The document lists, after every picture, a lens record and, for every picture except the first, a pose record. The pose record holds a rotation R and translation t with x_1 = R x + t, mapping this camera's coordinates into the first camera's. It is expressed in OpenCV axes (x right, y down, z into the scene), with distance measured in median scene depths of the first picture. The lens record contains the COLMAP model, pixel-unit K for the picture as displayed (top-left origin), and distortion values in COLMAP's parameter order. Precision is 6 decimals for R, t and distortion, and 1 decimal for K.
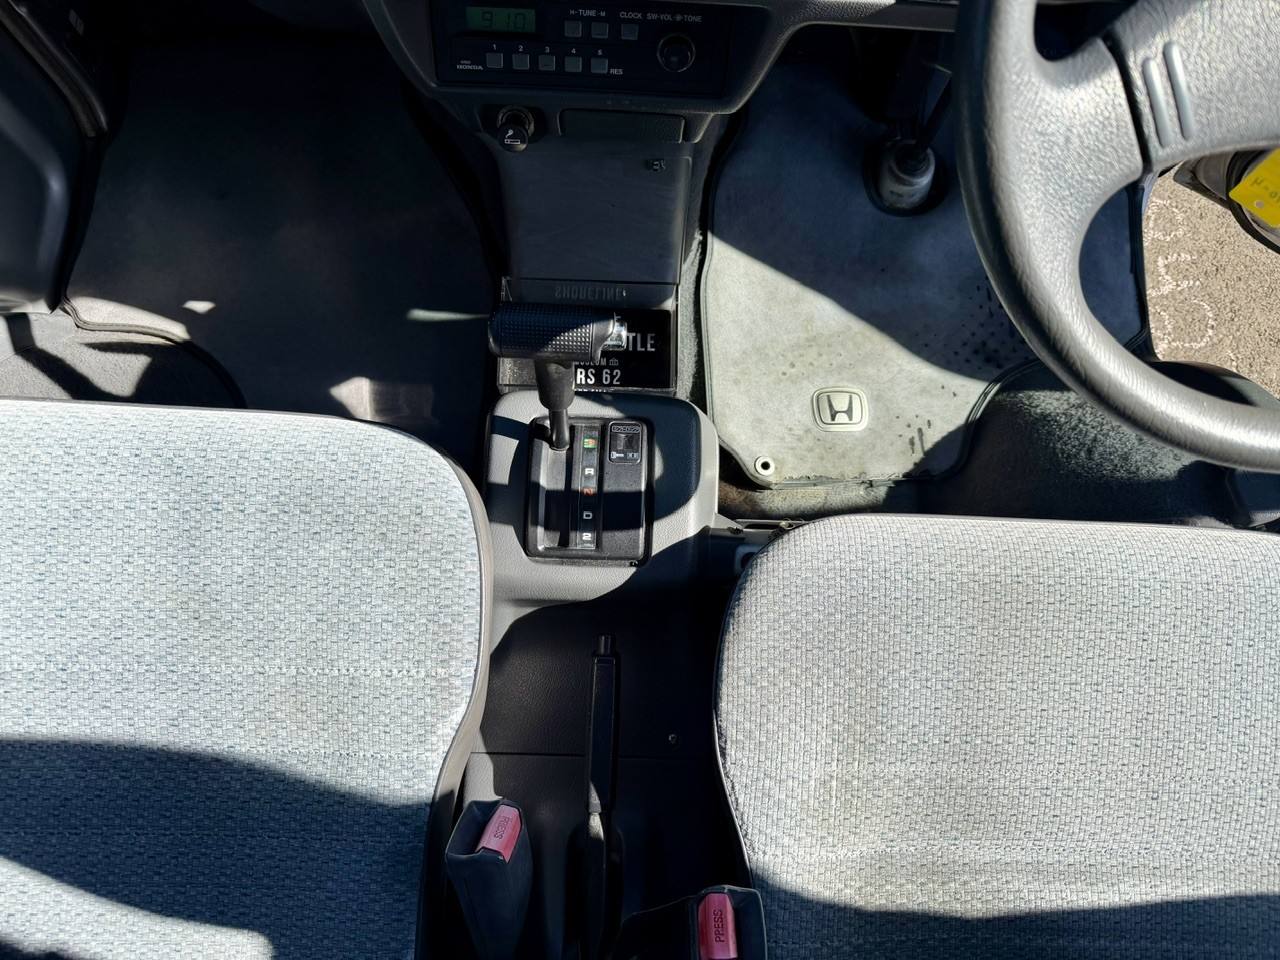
lens RADIAL K [[921.6, 0, 641.6], [0, 921.6, 491.6], [0, 0, 1]] dist [-0.010990, -0.007914]
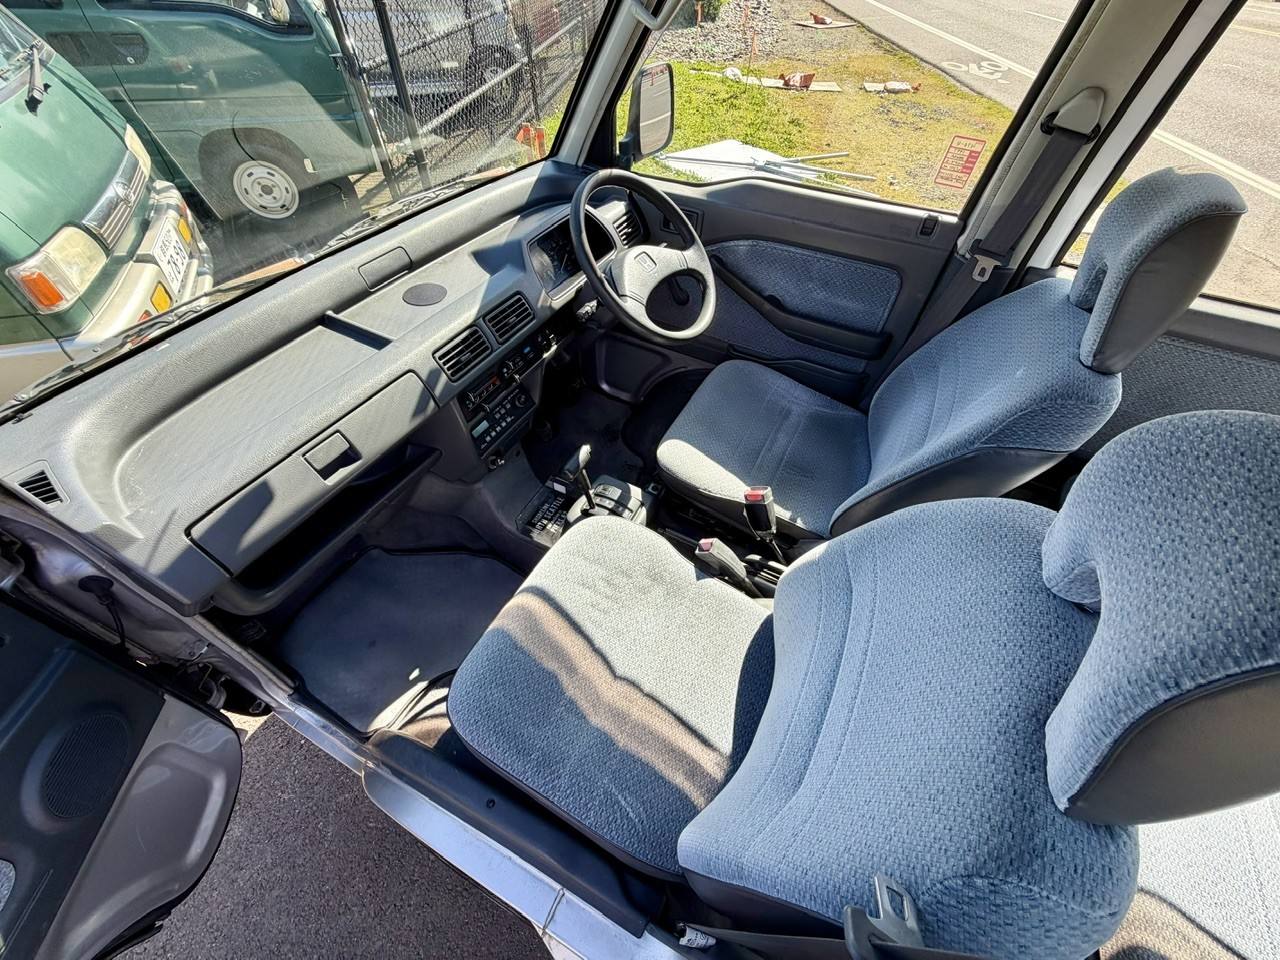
lens RADIAL K [[535.6, 0, 640.0], [0, 535.6, 480.0], [0, 0, 1]] dist [-0.000017, 0.000031]
pose [[0.448381, -0.675728, 0.585104, -0.652724], [0.865132, 0.492654, -0.094014, 0.131089], [-0.224726, 0.548346, 0.805490, -0.303842]]
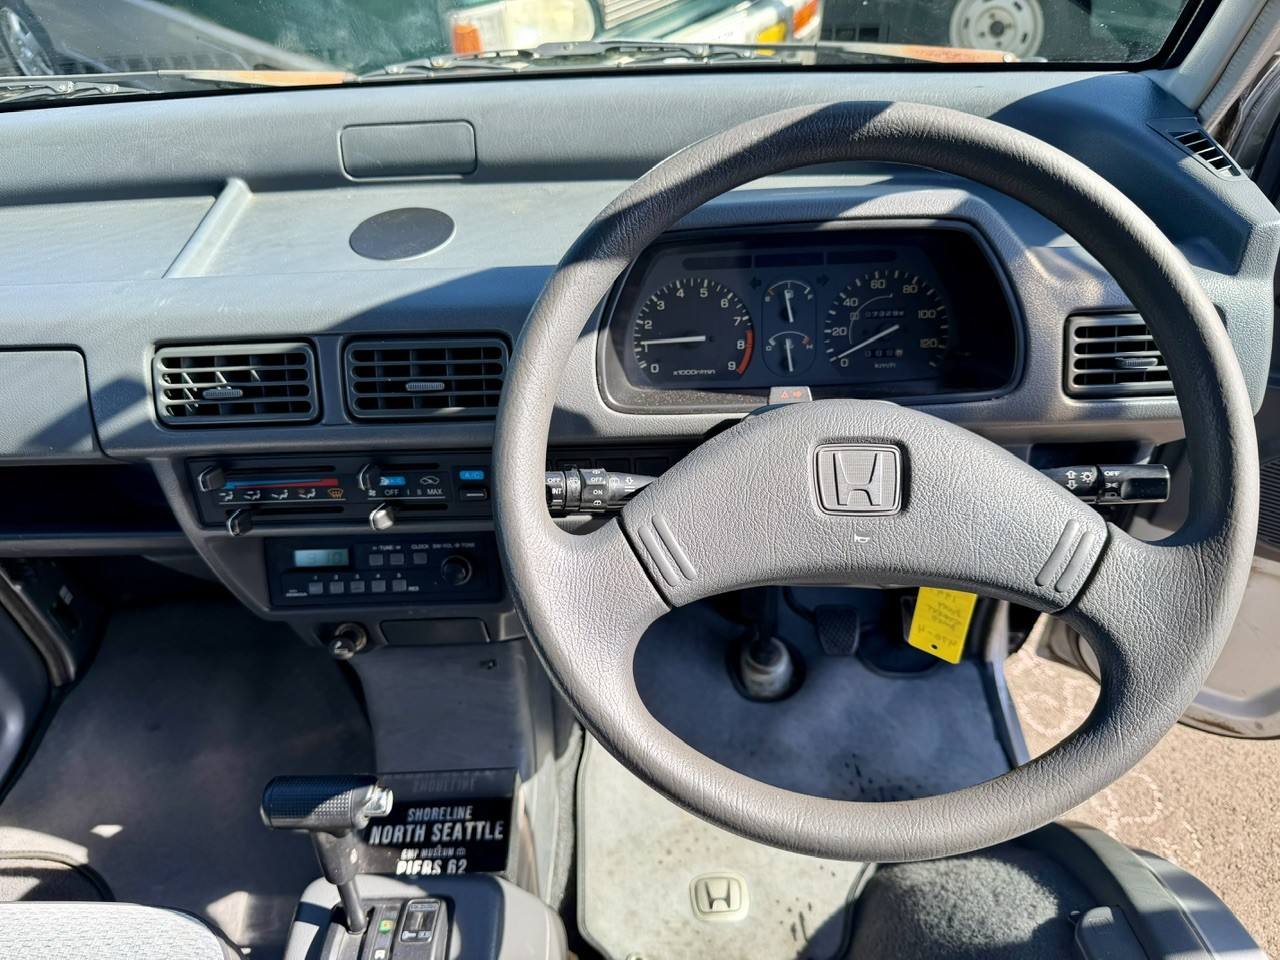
lens RADIAL K [[908.6, 0, 640.0], [0, 908.6, 480.0], [0, 0, 1]] dist [0.071414, -0.102432]
pose [[0.996379, -0.079097, -0.031187, 0.203585], [0.048967, 0.833704, -0.550036, 0.076593], [0.069507, 0.546517, 0.834559, -0.067602]]
